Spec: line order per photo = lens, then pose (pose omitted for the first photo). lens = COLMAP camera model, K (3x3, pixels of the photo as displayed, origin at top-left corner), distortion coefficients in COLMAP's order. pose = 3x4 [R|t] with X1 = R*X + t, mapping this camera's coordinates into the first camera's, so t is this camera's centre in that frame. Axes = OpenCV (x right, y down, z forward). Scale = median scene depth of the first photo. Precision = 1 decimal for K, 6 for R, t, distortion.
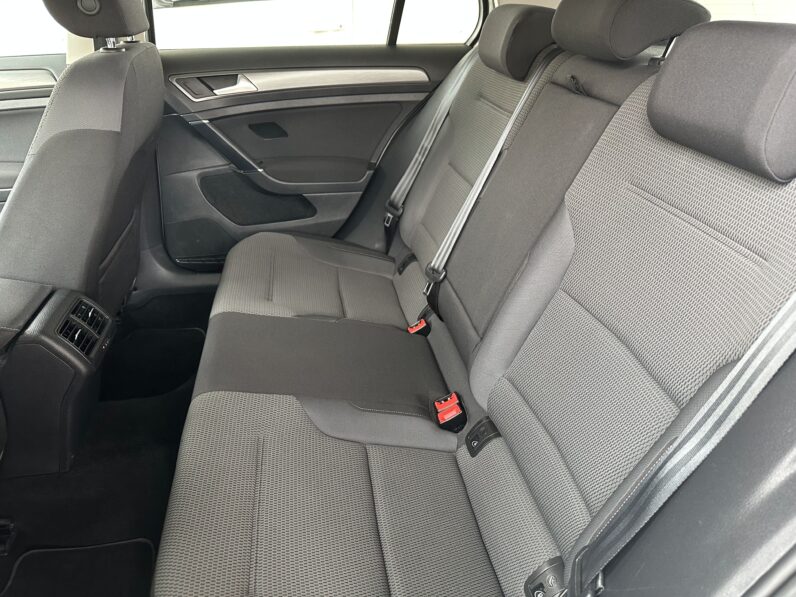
lens RADIAL K [[560.6, 0, 401.8], [0, 560.6, 296.5], [0, 0, 1]] dist [0.093988, -0.155371]
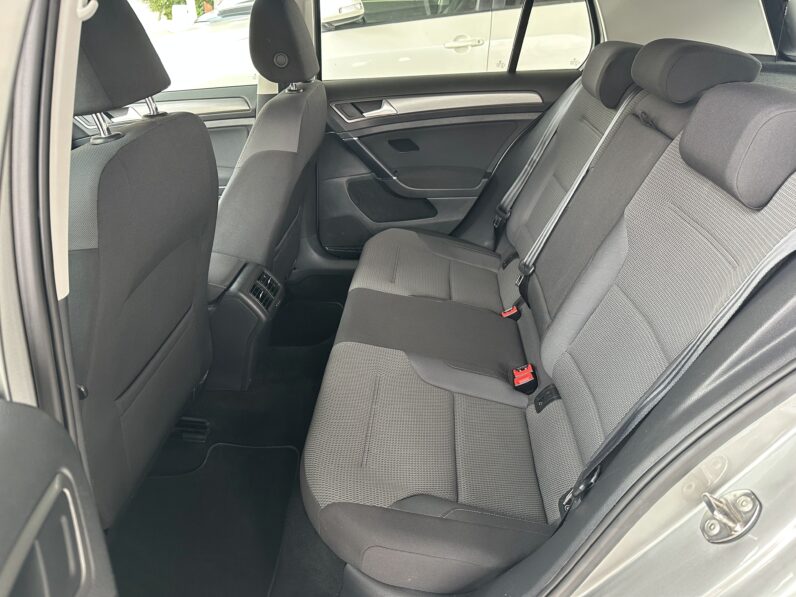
lens RADIAL K [[560.6, 0, 401.8], [0, 560.6, 296.5], [0, 0, 1]] dist [0.093988, -0.155371]
pose [[0.971490, 0.070184, -0.226456, 0.073170], [-0.069124, 0.997528, 0.012618, 0.021373], [0.226782, 0.003396, 0.973940, -0.227415]]
